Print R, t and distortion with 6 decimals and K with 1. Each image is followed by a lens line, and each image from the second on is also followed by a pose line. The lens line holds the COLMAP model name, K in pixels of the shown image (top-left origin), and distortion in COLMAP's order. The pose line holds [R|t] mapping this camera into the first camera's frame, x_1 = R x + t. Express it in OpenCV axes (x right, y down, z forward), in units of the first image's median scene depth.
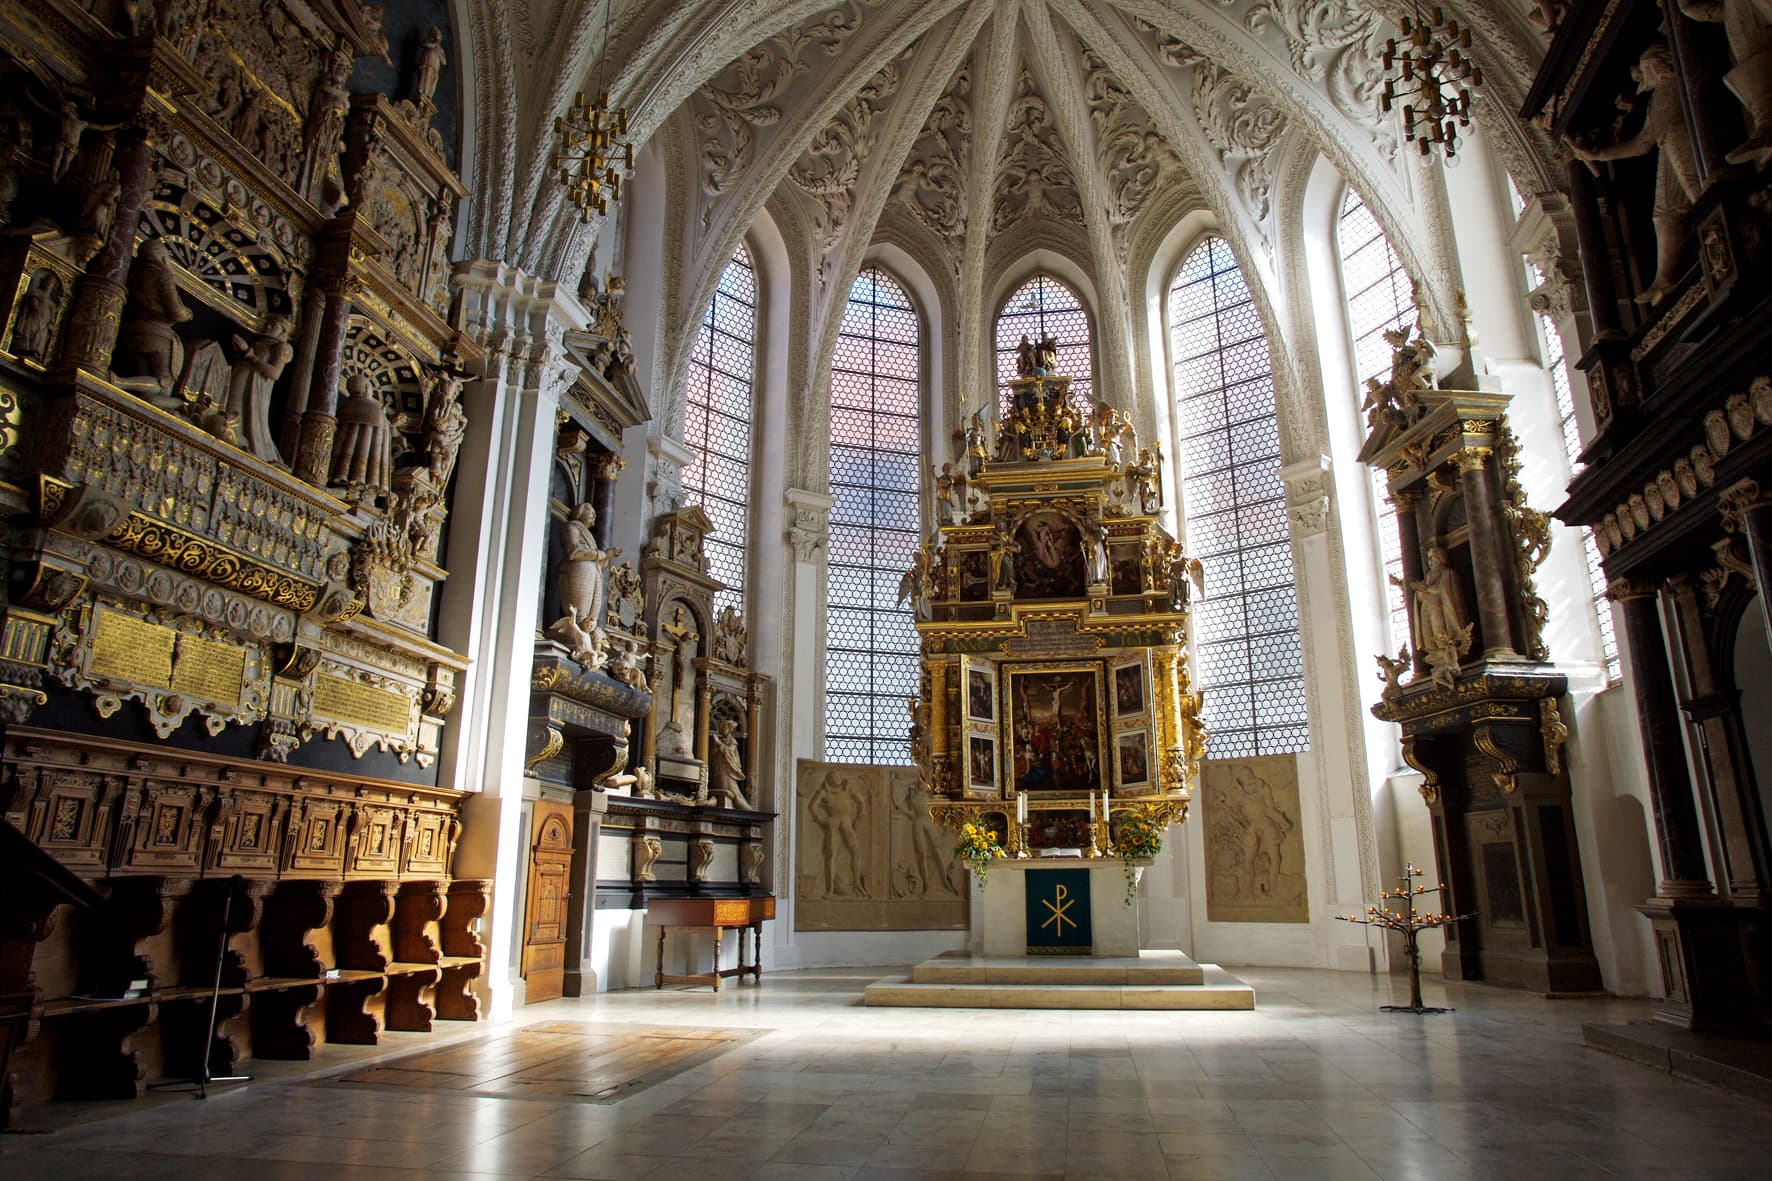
lens RADIAL K [[1055.9, 0, 886.0], [0, 1055.9, 590.5], [0, 0, 1]] dist [-0.107653, 0.070027]
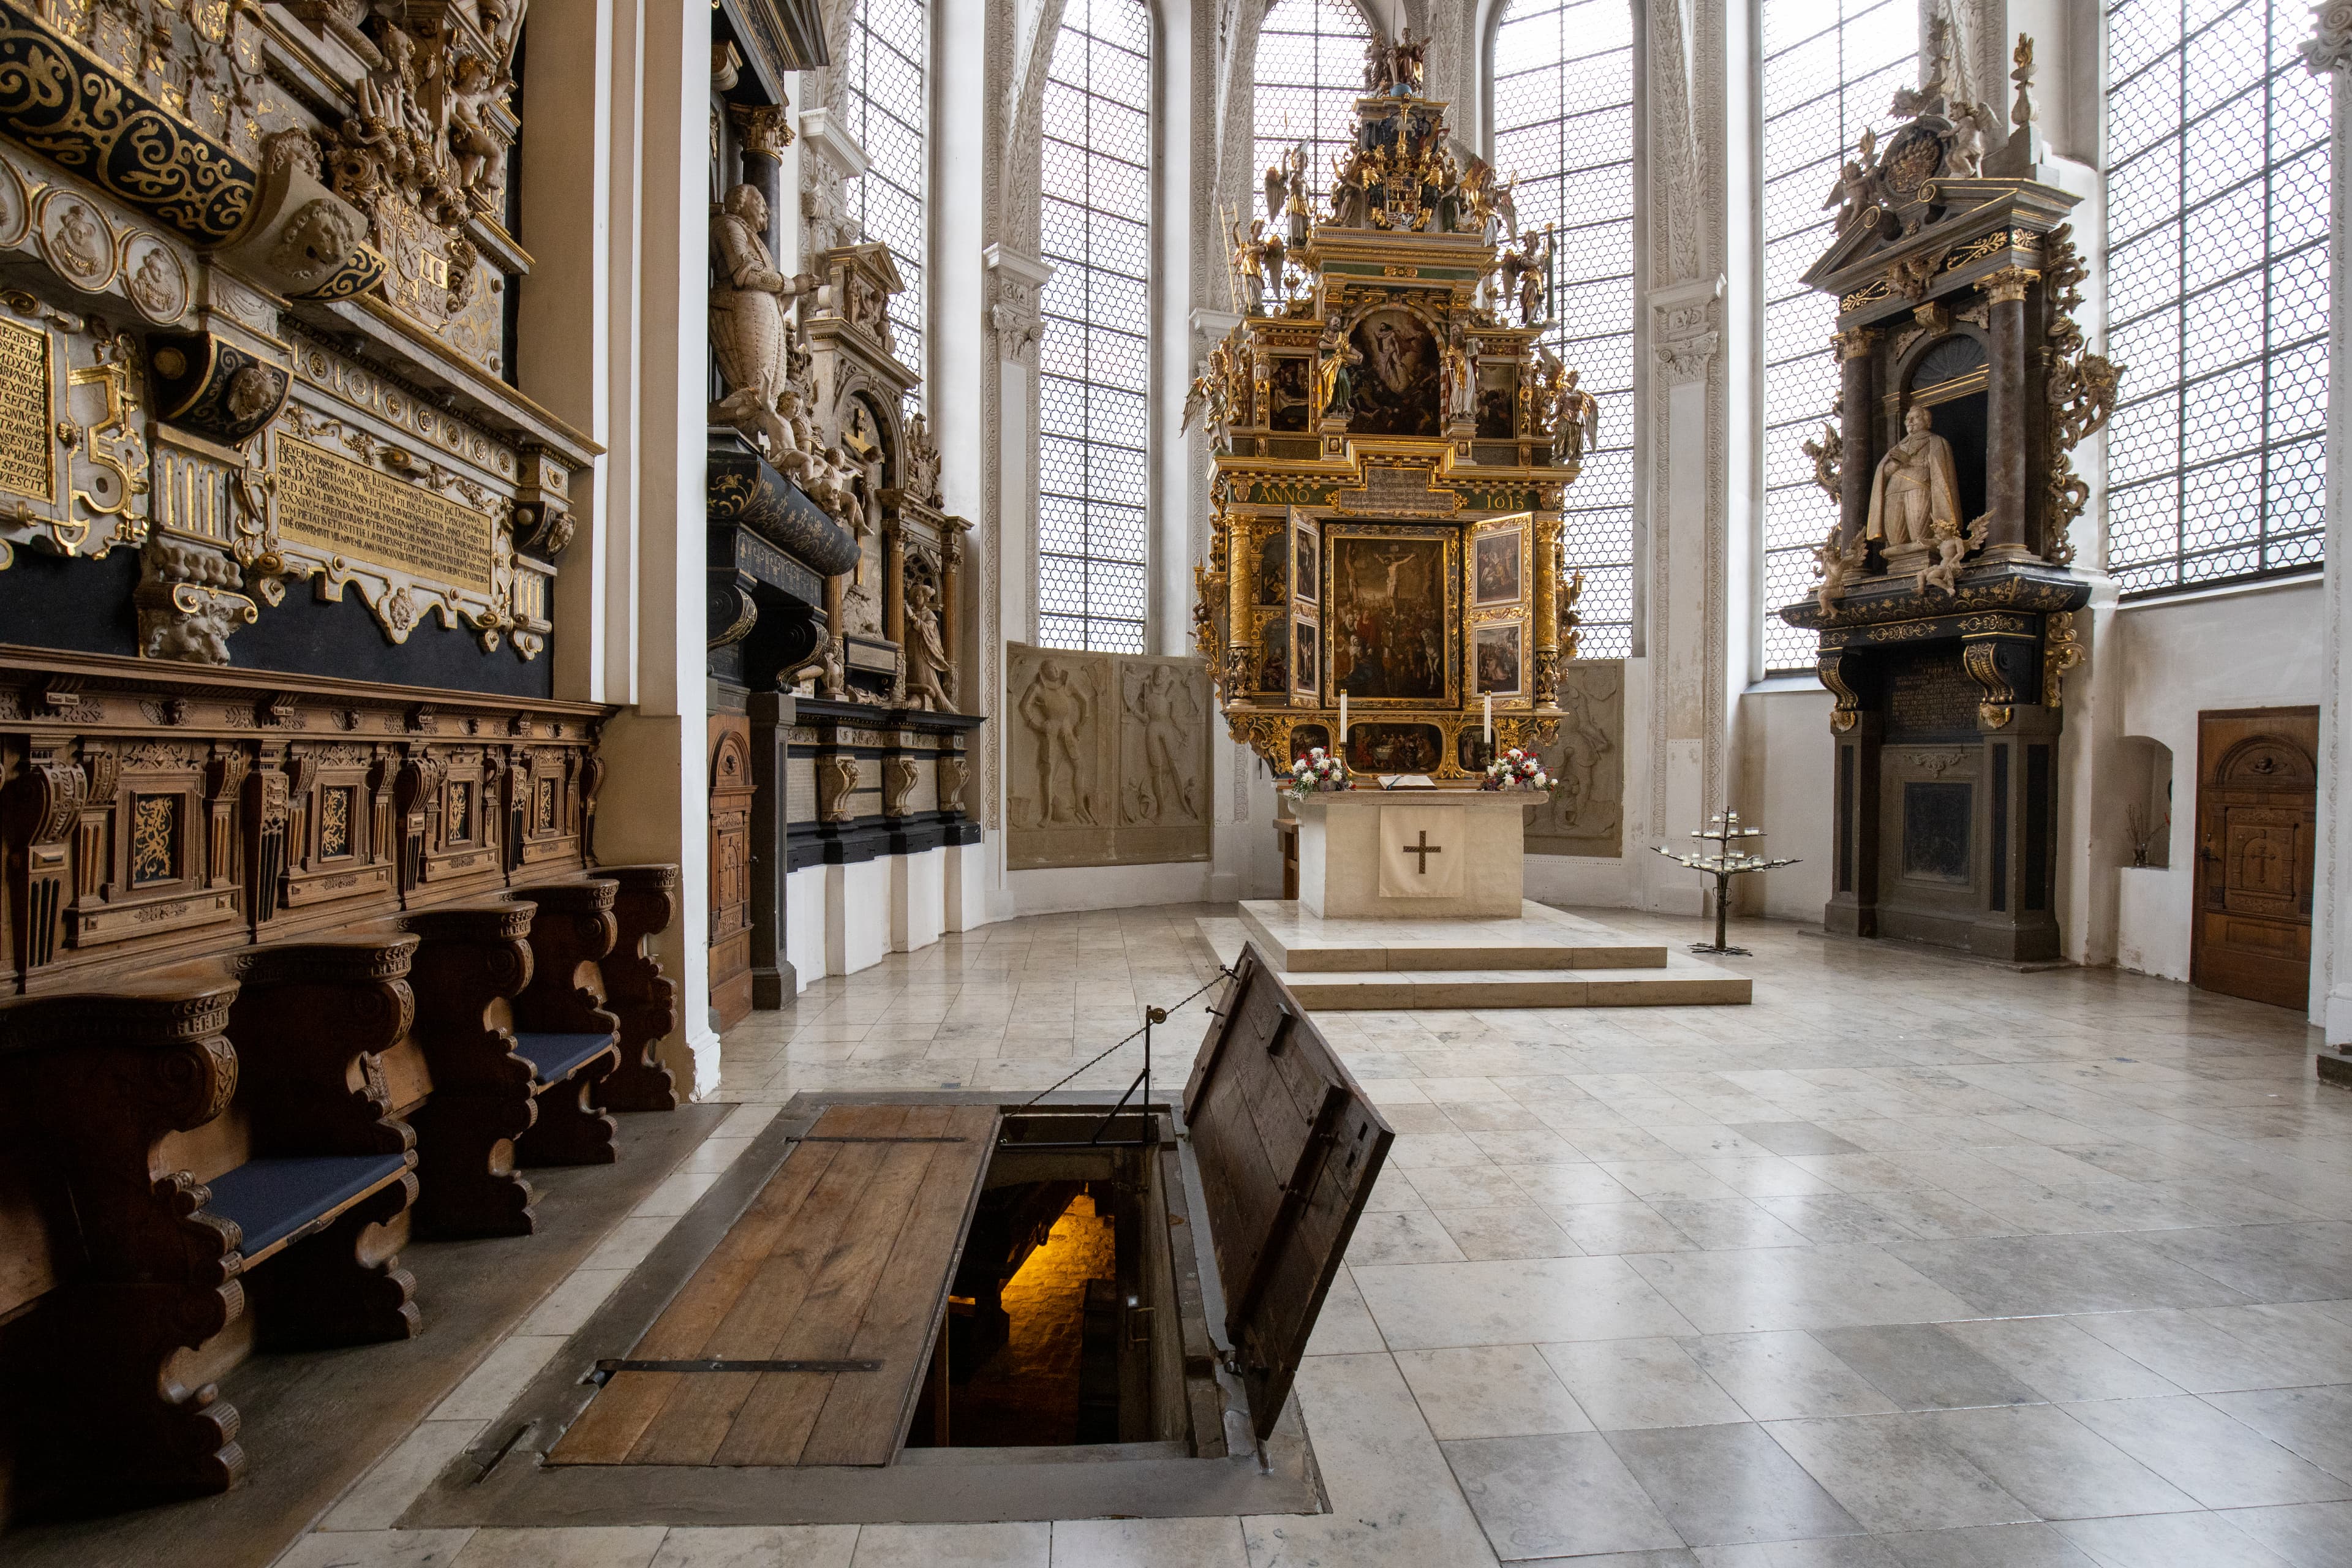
lens RADIAL K [[1094.7, 0, 1176.0], [0, 1094.7, 784.0], [0, 0, 1]] dist [-0.042872, 0.008503]
pose [[0.970677, 0.000398, 0.240387, -0.181724], [-0.069589, 0.957646, 0.279413, 0.041116], [-0.230095, -0.287948, 0.929593, 0.287870]]
